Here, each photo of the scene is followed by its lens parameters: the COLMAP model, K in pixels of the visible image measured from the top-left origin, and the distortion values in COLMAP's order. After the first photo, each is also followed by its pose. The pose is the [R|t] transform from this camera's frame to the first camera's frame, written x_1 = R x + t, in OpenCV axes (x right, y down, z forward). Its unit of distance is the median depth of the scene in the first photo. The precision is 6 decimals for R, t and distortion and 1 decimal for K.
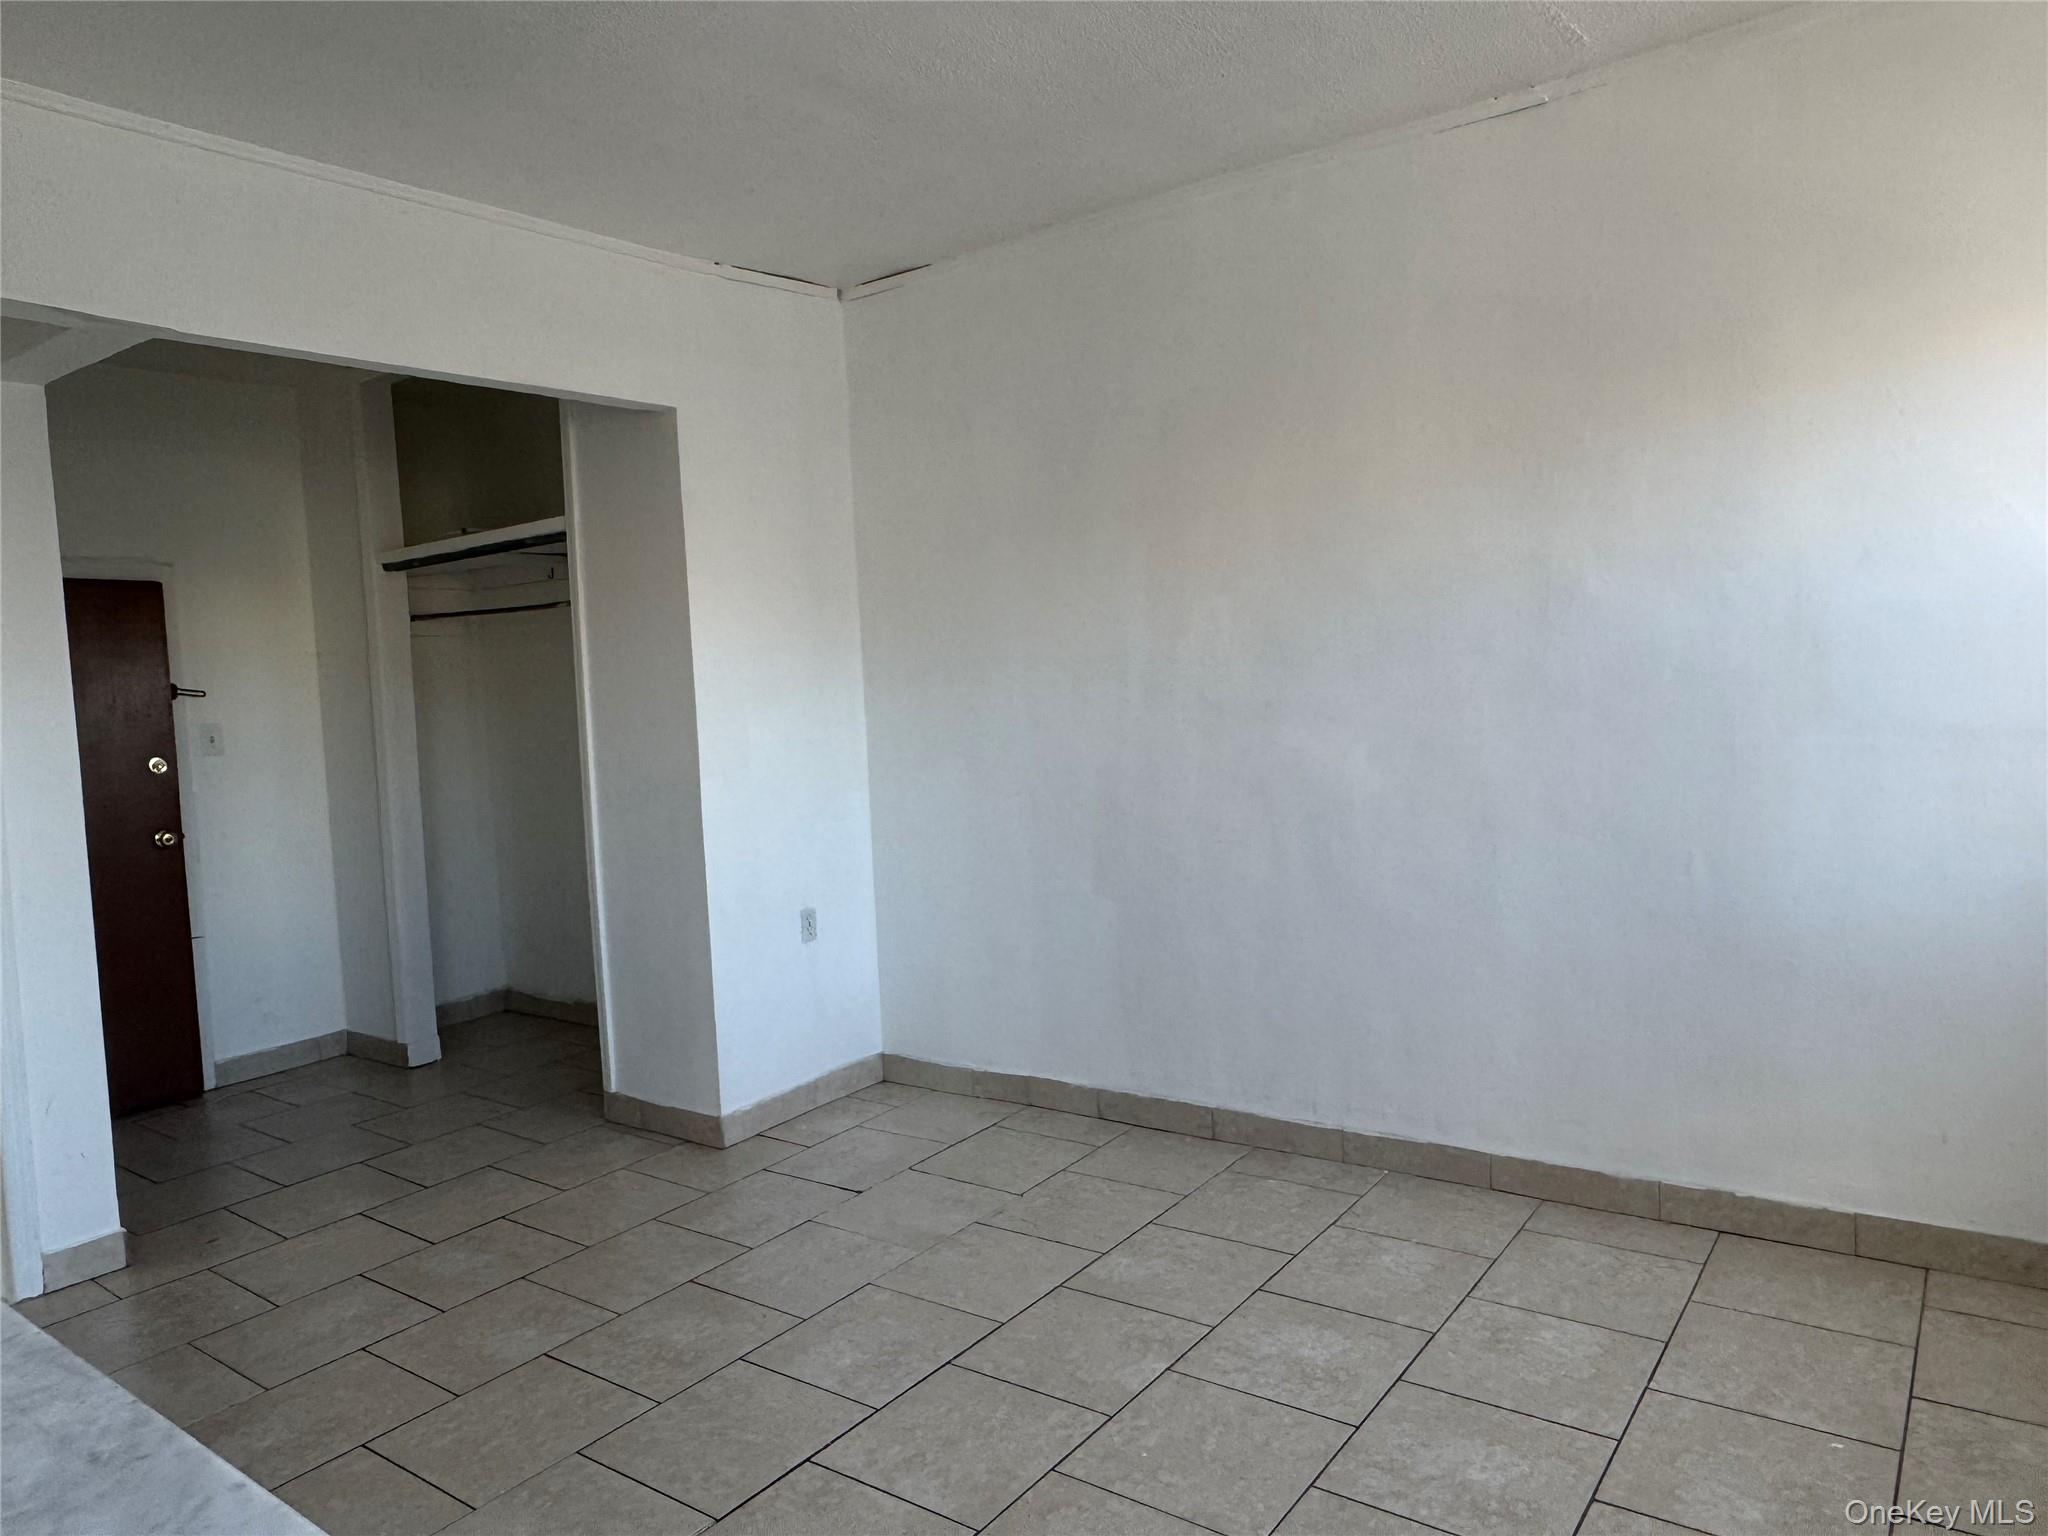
lens RADIAL K [[1334.7, 0, 994.2], [0, 1334.7, 754.9], [0, 0, 1]] dist [-0.001843, 0.001804]
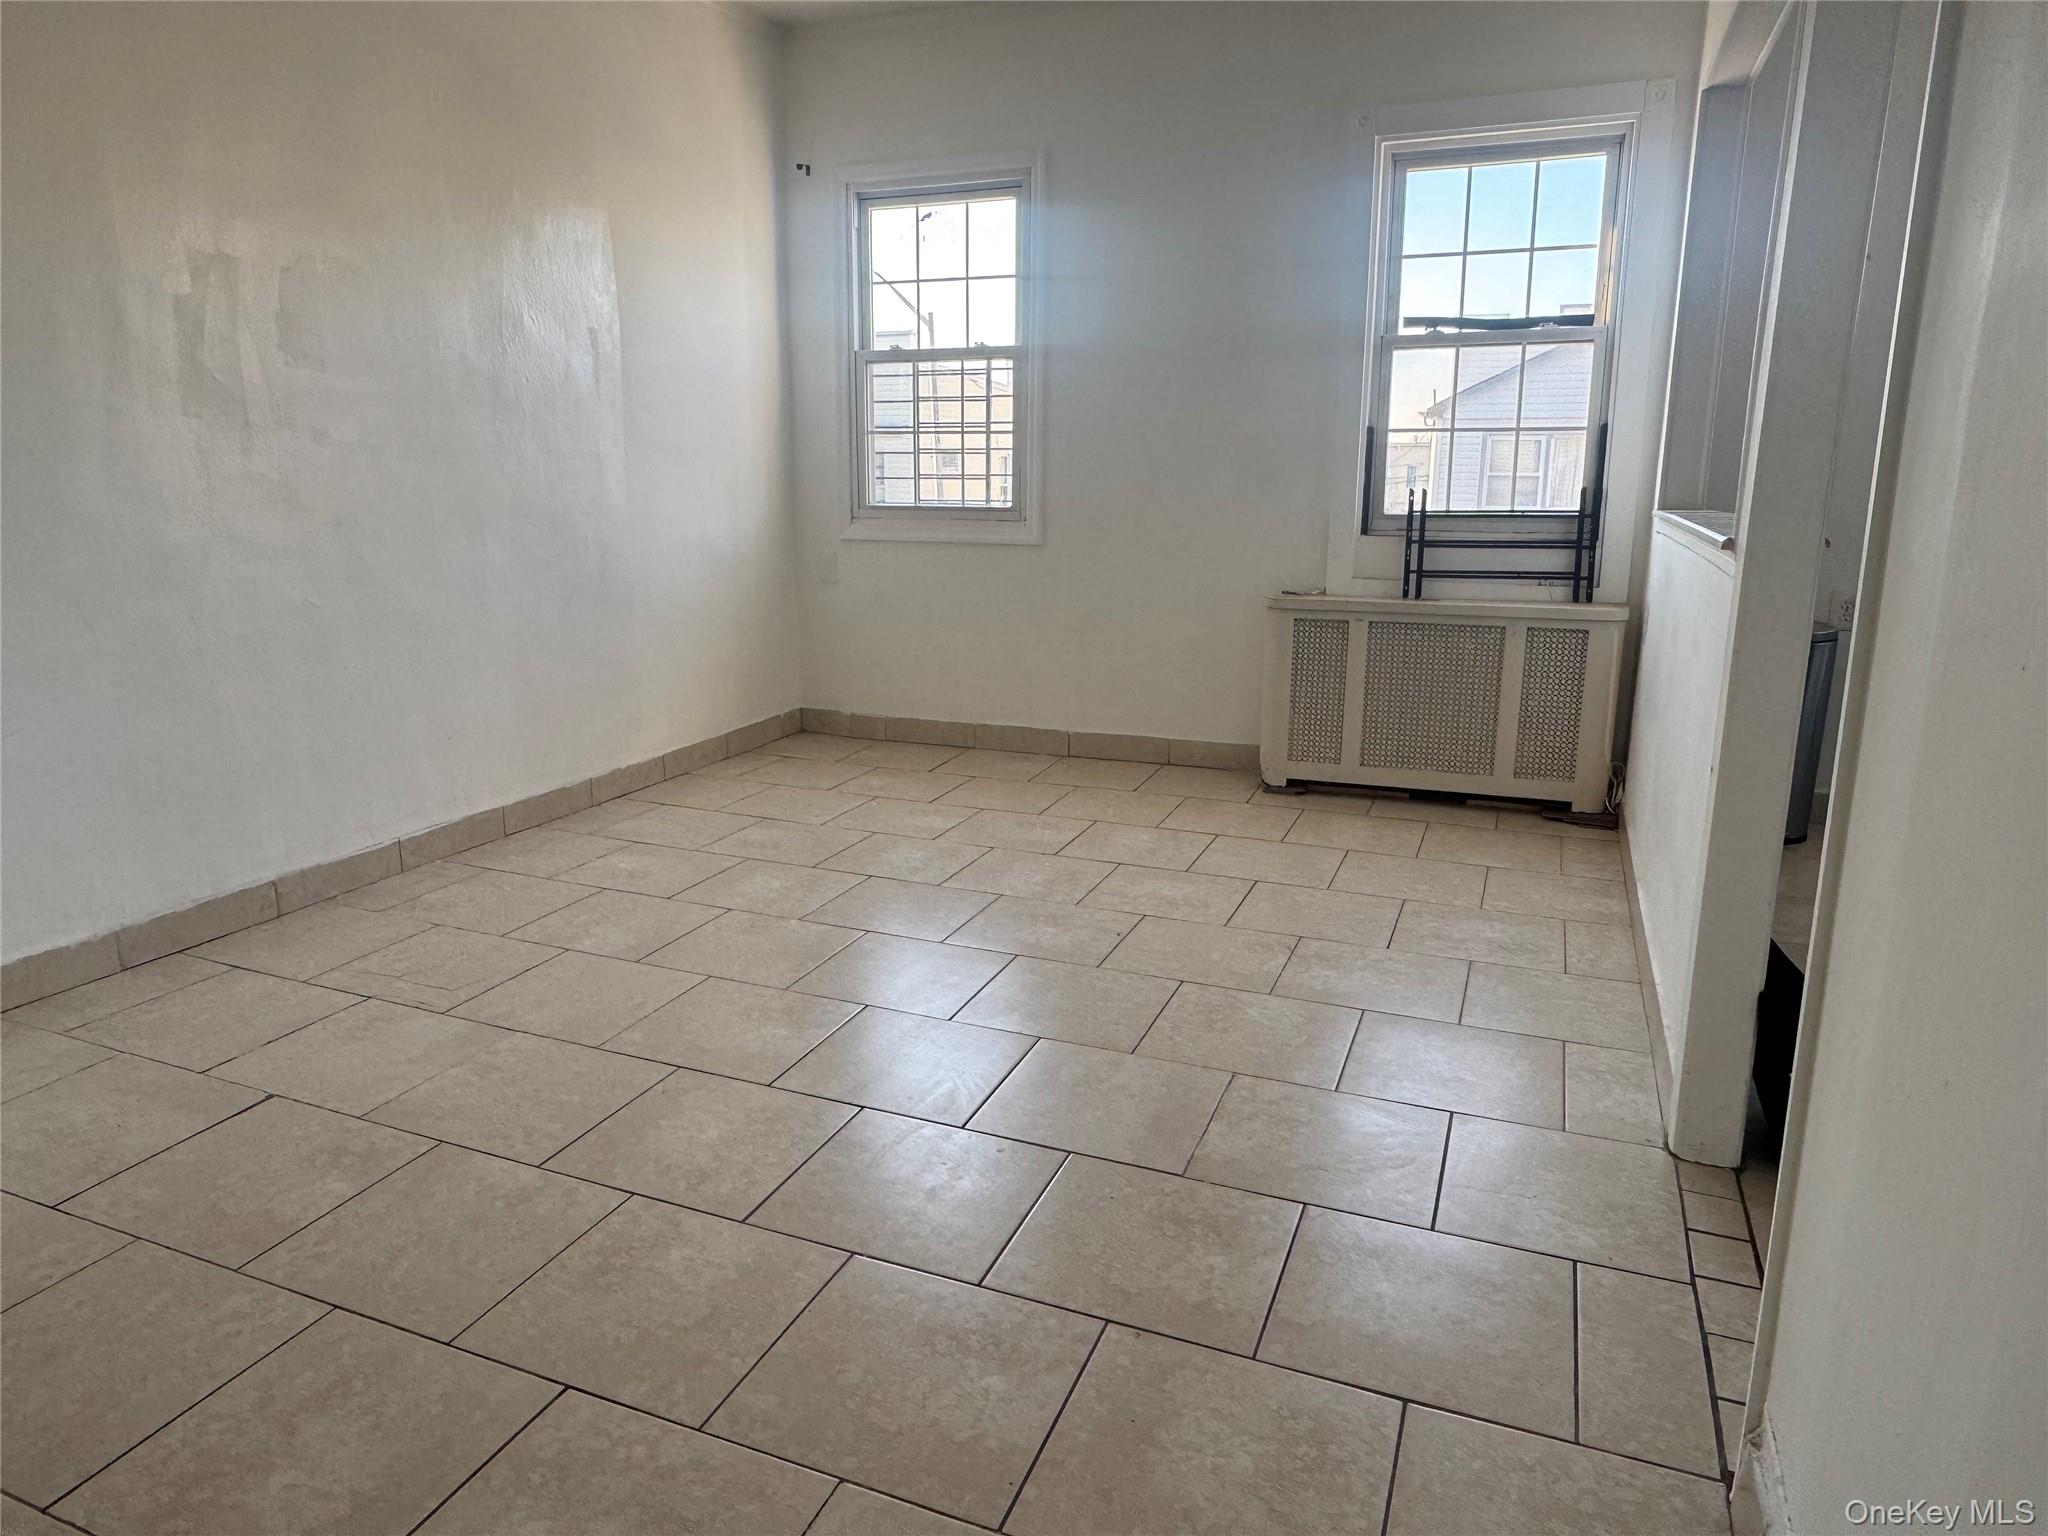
lens RADIAL K [[1334.7, 0, 994.2], [0, 1334.7, 754.9], [0, 0, 1]] dist [-0.001843, 0.001804]
pose [[-0.250251, -0.159639, 0.954929, -0.883183], [0.057471, 0.982124, 0.179247, 0.069683], [-0.966474, 0.099737, -0.236603, 0.879341]]
